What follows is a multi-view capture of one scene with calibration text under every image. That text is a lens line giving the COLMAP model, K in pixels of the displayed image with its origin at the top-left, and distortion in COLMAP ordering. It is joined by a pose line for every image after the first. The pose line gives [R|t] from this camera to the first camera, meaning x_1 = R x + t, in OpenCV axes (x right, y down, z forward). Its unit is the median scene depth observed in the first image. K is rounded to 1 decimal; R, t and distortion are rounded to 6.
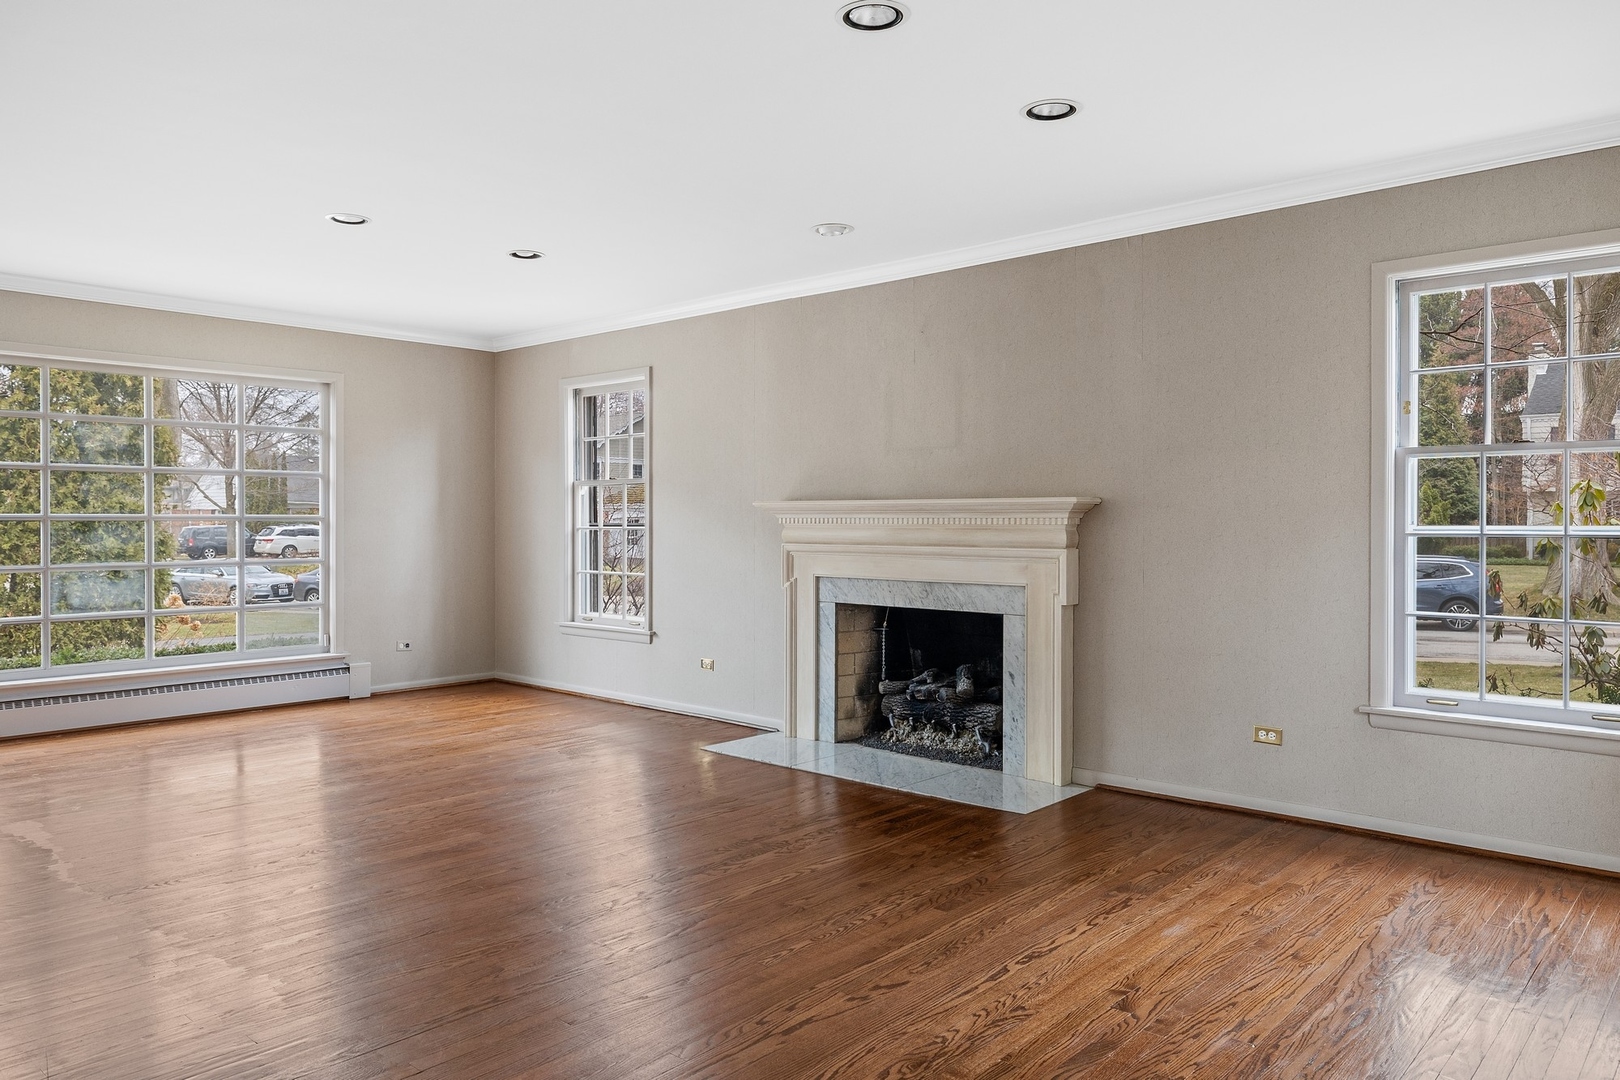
lens RADIAL K [[1111.3, 0, 808.2], [0, 1111.3, 517.1], [0, 0, 1]] dist [0.001102, 0.001415]
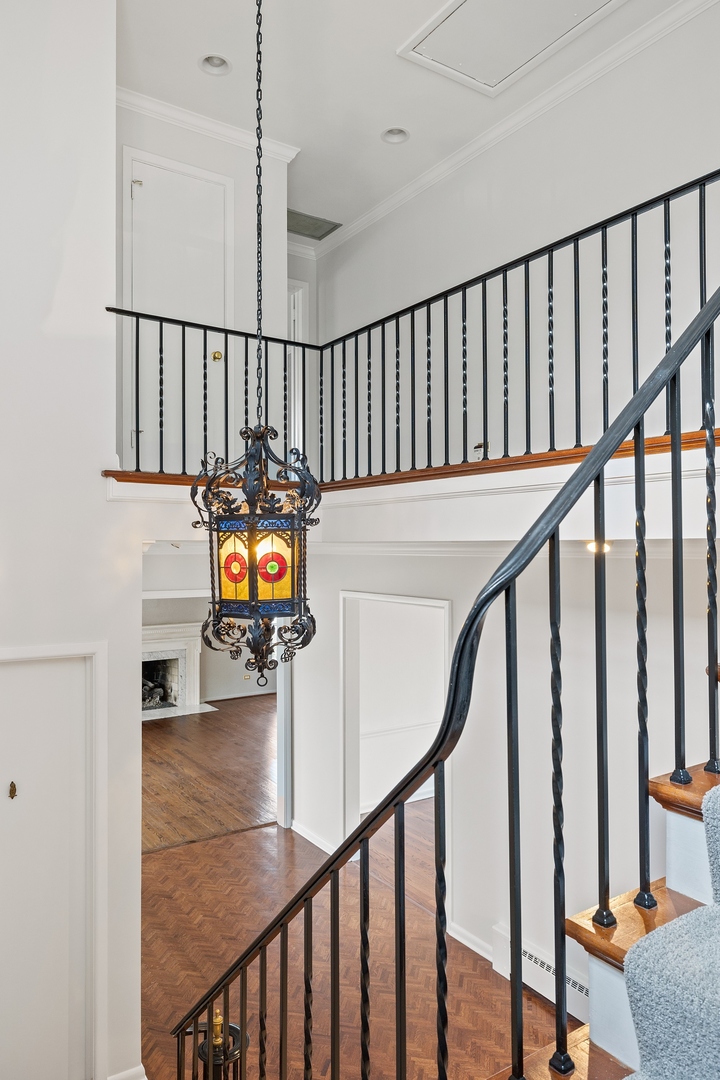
lens RADIAL K [[740.9, 0, 360.0], [0, 740.9, 540.0], [0, 0, 1]] dist [0.001102, 0.001415]
pose [[0.244883, -0.000922, 0.969552, -1.673551], [-0.008203, 0.999962, 0.003023, -0.251807], [-0.969518, -0.008693, 0.244866, -0.051614]]
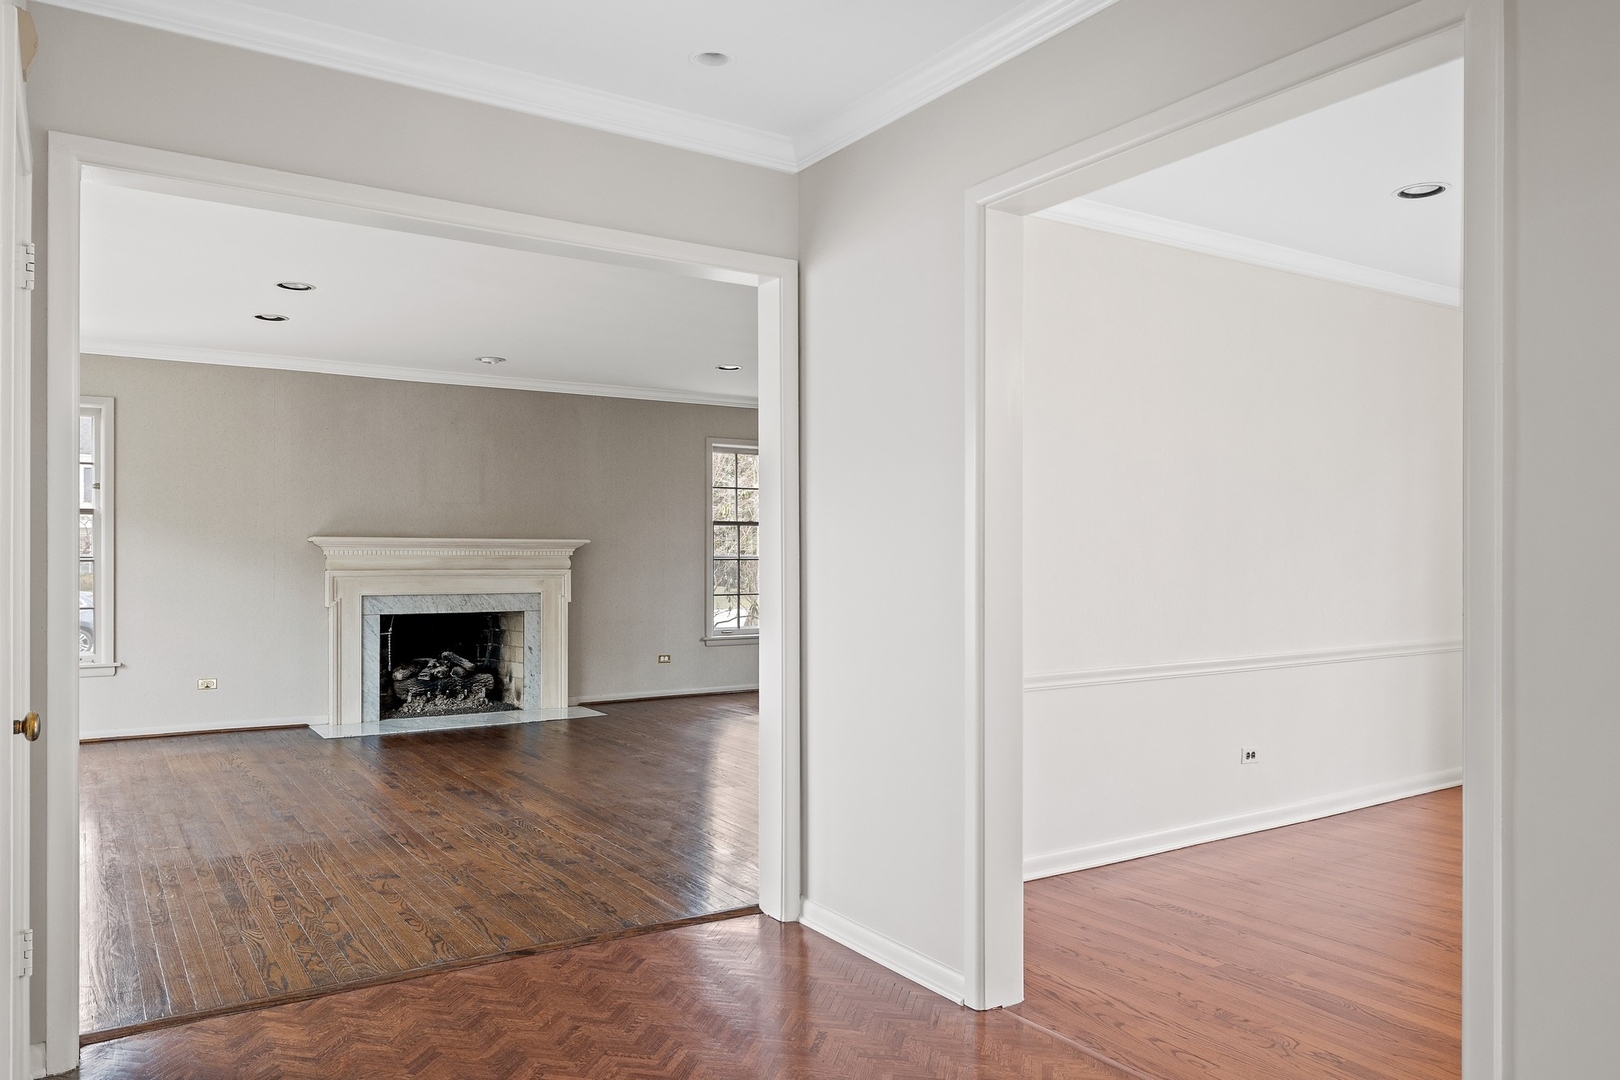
lens RADIAL K [[1125.6, 0, 812.4], [0, 1125.6, 556.1], [0, 0, 1]] dist [-0.002865, 0.000489]
pose [[0.256216, -0.004559, 0.966609, -1.184687], [-0.006774, 0.999956, 0.006512, -0.005008], [-0.966596, -0.008216, 0.256174, 0.166945]]
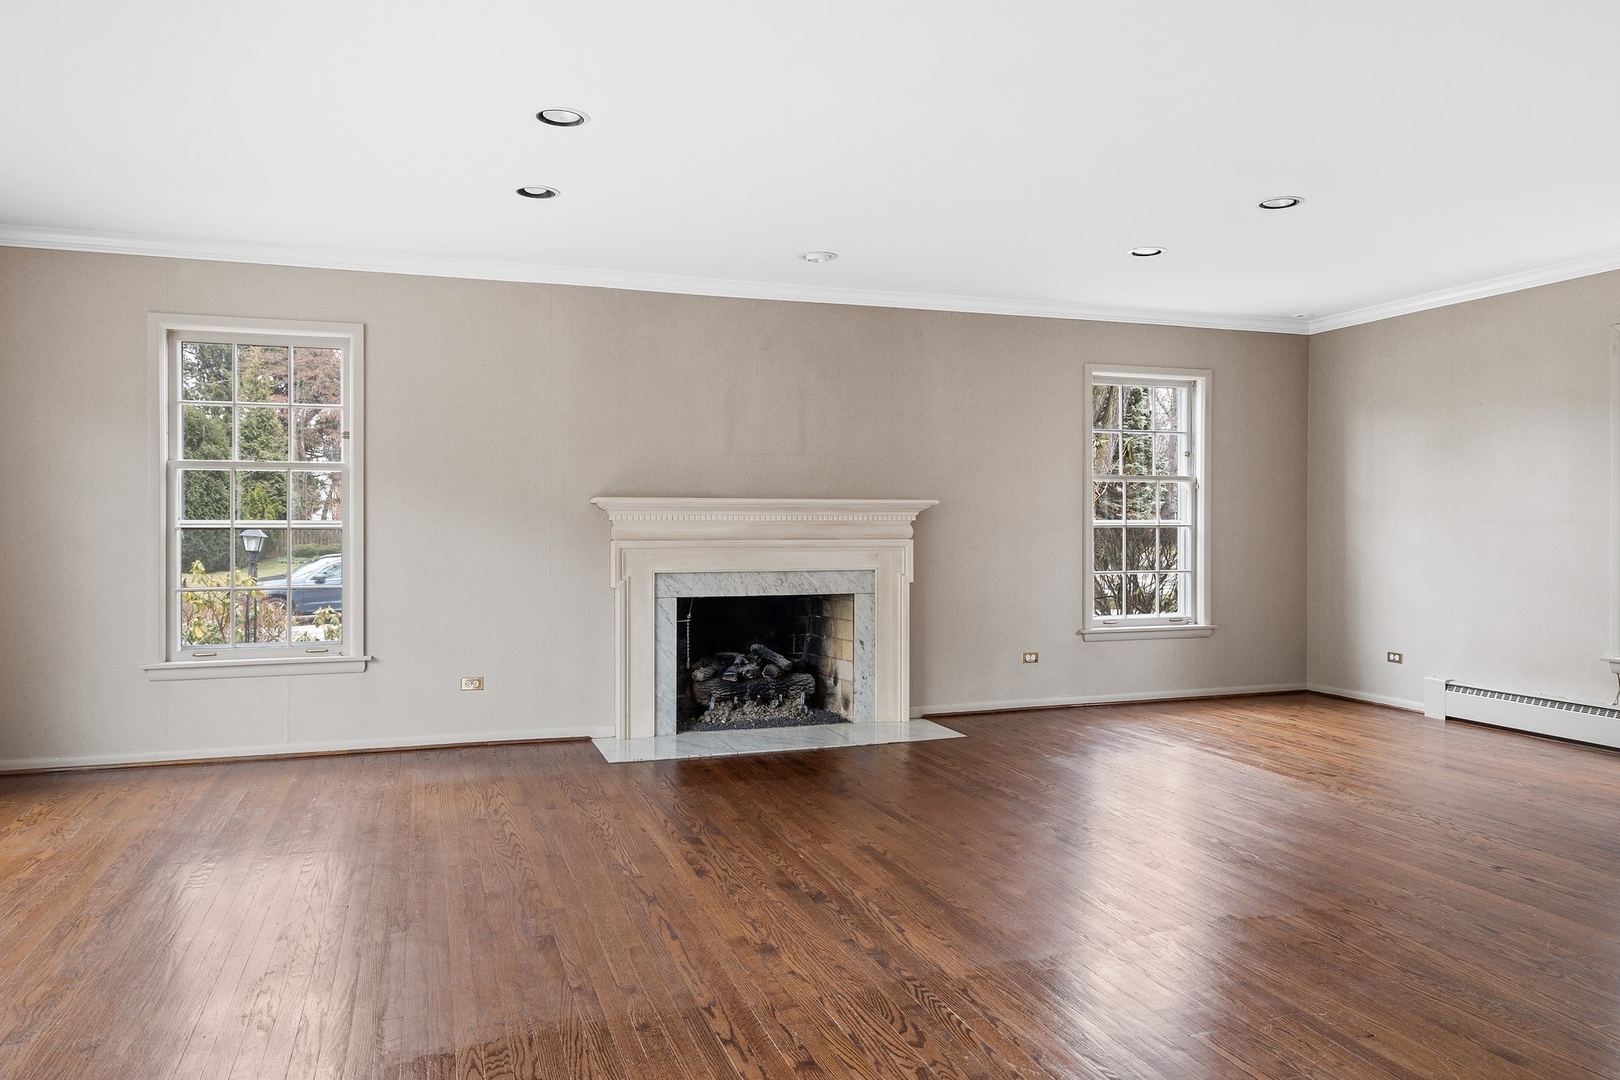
lens RADIAL K [[1111.3, 0, 808.2], [0, 1111.3, 517.1], [0, 0, 1]] dist [0.001102, 0.001415]
pose [[0.481610, -0.001194, 0.876385, -0.849921], [-0.003887, 0.999986, 0.003499, -0.001312], [-0.876377, -0.005092, 0.481599, 0.416790]]
